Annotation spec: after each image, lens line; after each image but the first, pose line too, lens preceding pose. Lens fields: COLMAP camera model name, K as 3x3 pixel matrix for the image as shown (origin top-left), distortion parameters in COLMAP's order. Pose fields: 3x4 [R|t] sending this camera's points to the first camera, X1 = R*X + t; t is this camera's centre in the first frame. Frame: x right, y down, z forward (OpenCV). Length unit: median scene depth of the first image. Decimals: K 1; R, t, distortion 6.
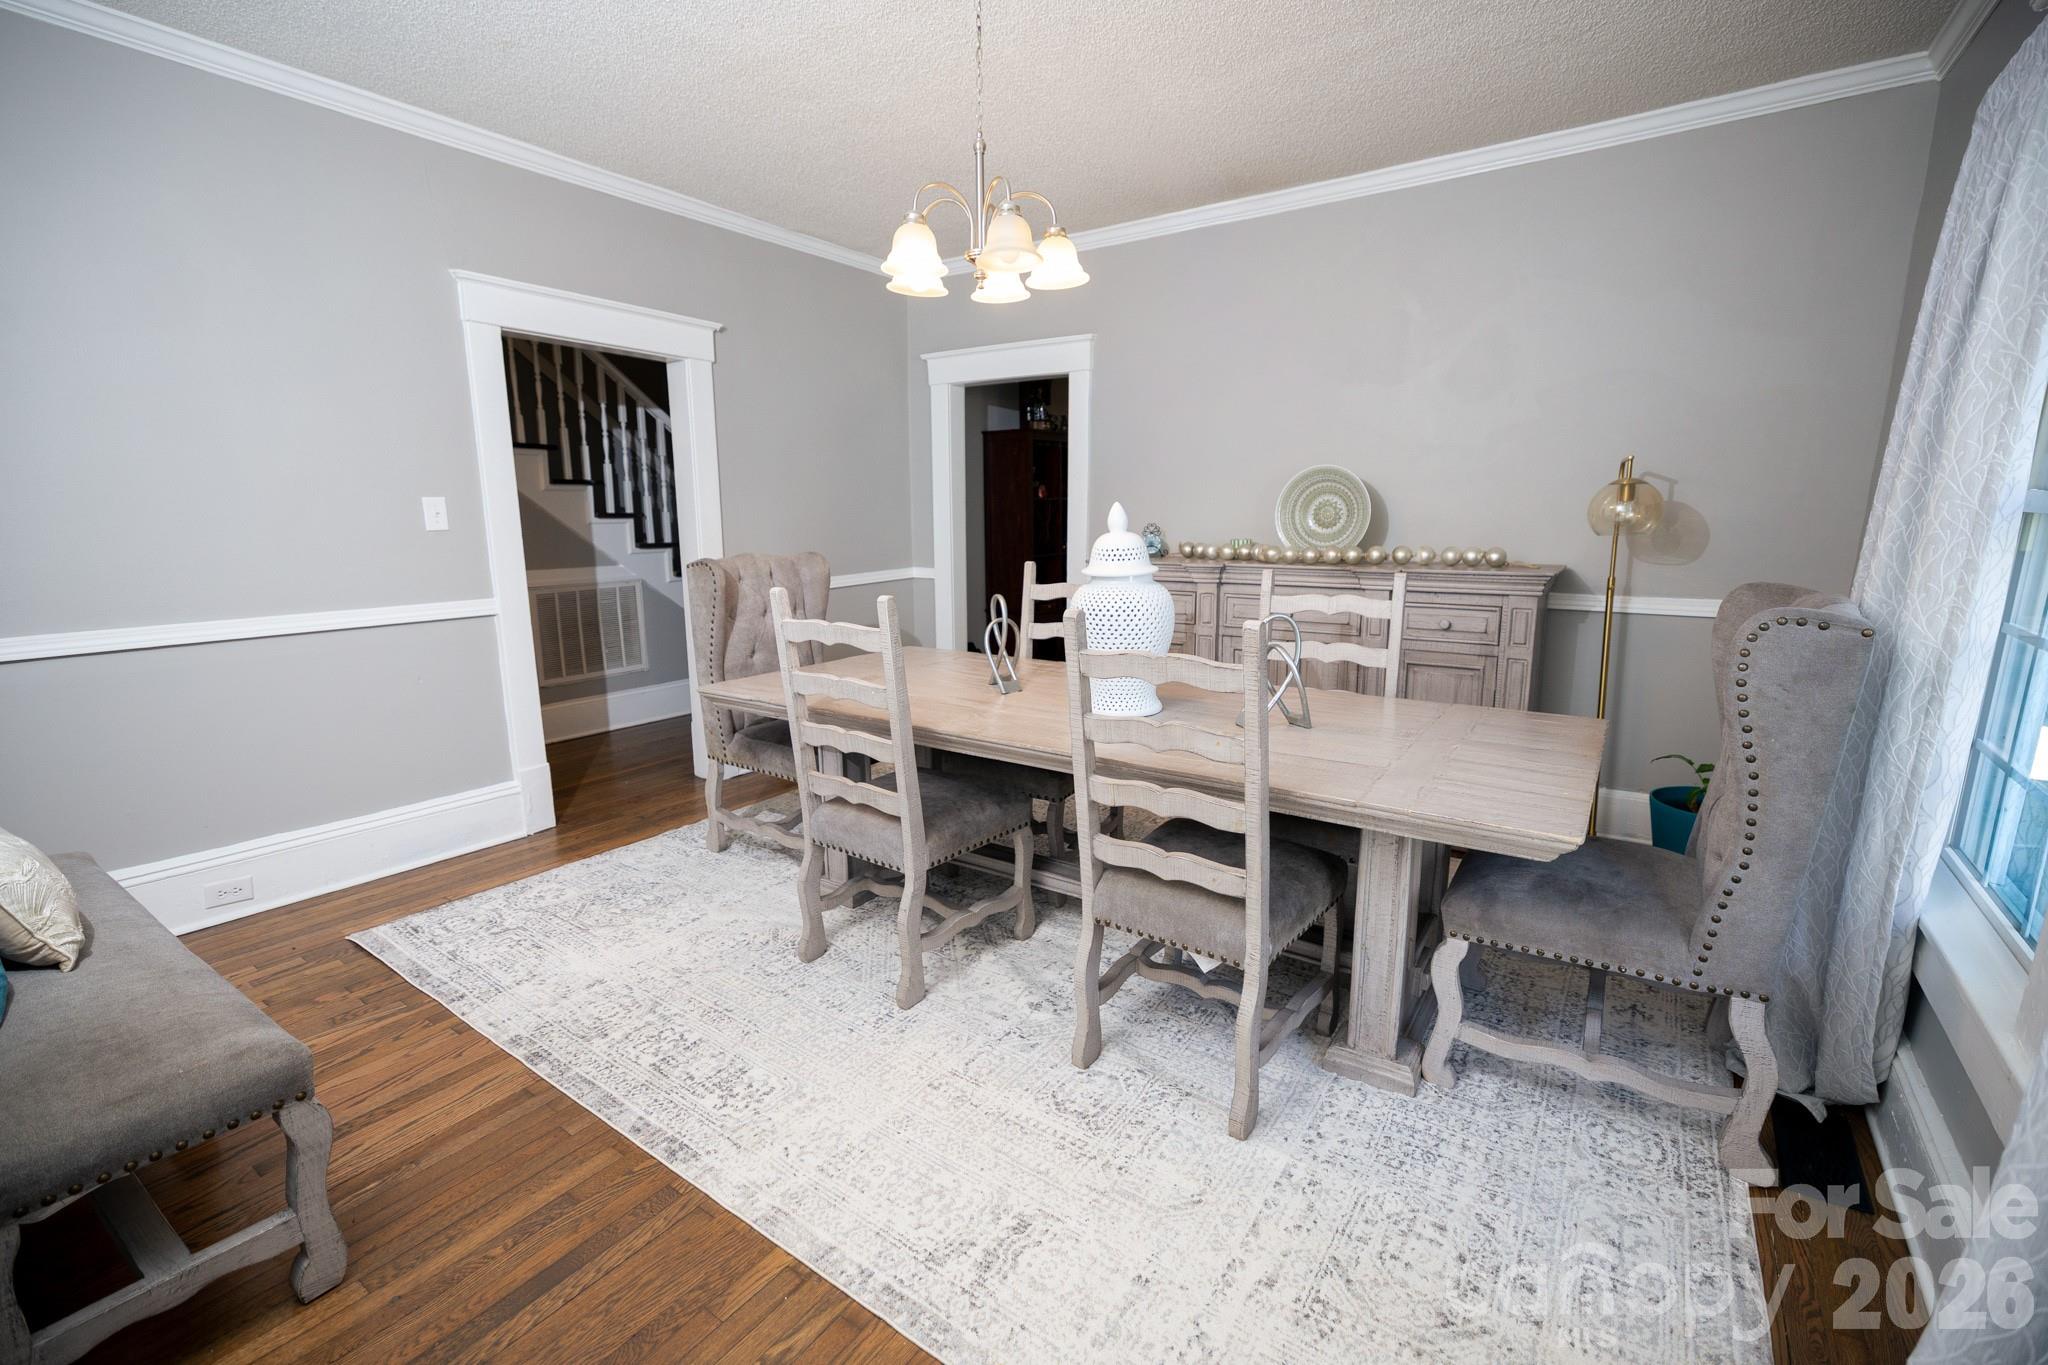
lens RADIAL K [[878.6, 0, 1020.2], [0, 878.6, 678.1], [0, 0, 1]] dist [0.004157, 0.000371]
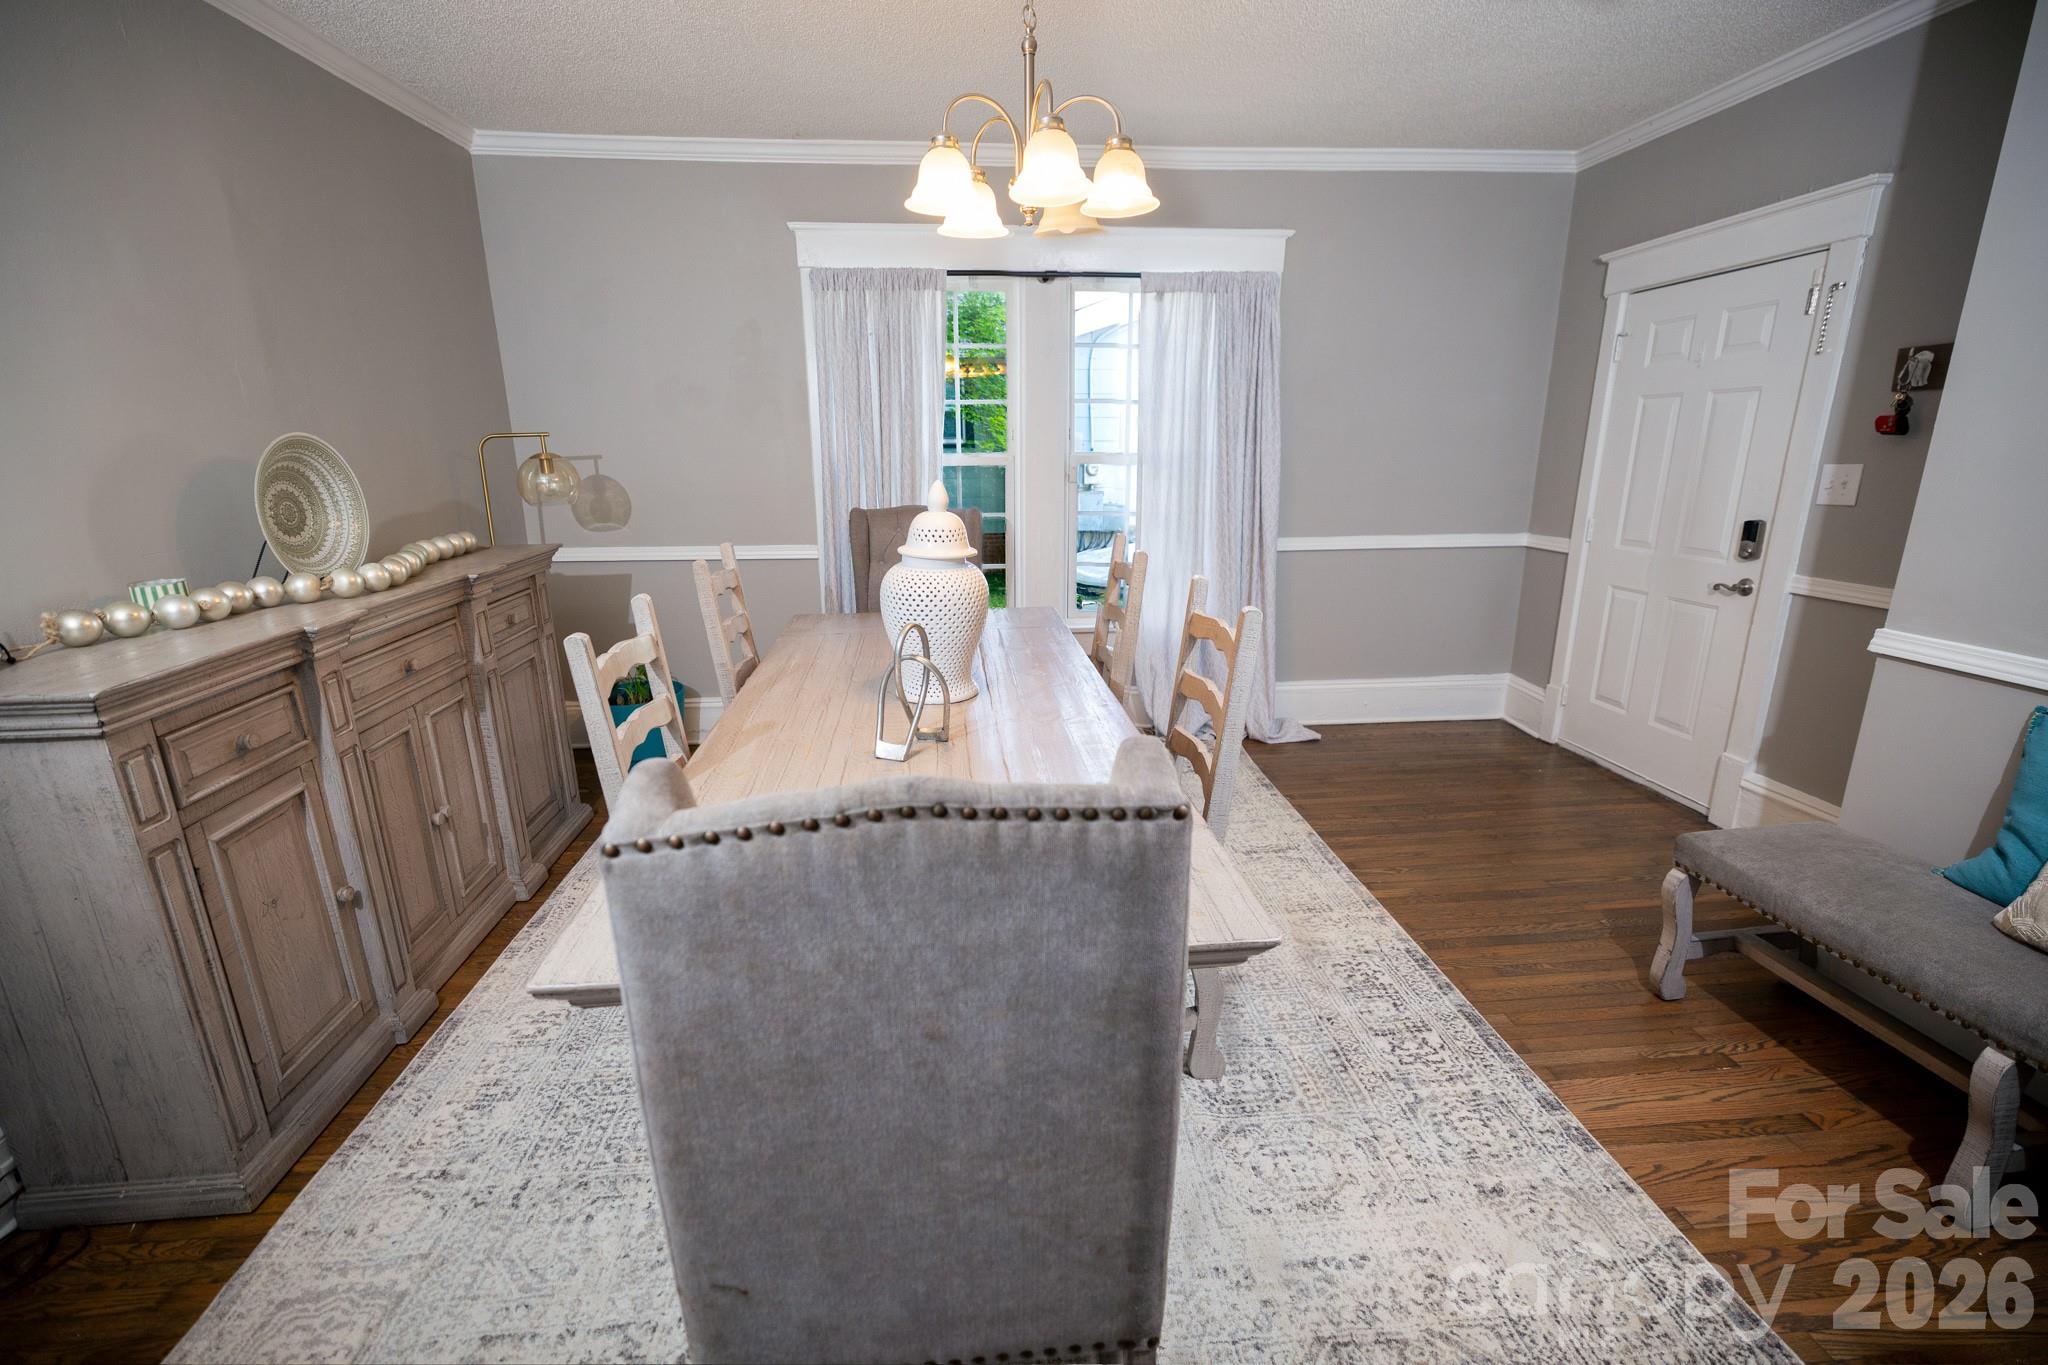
lens RADIAL K [[878.6, 0, 1020.2], [0, 878.6, 678.1], [0, 0, 1]] dist [0.004157, 0.000371]
pose [[-0.630812, -0.193013, 0.751546, -0.756039], [0.159274, 0.915734, 0.368866, -0.370973], [-0.759413, 0.352387, -0.546914, 1.659209]]
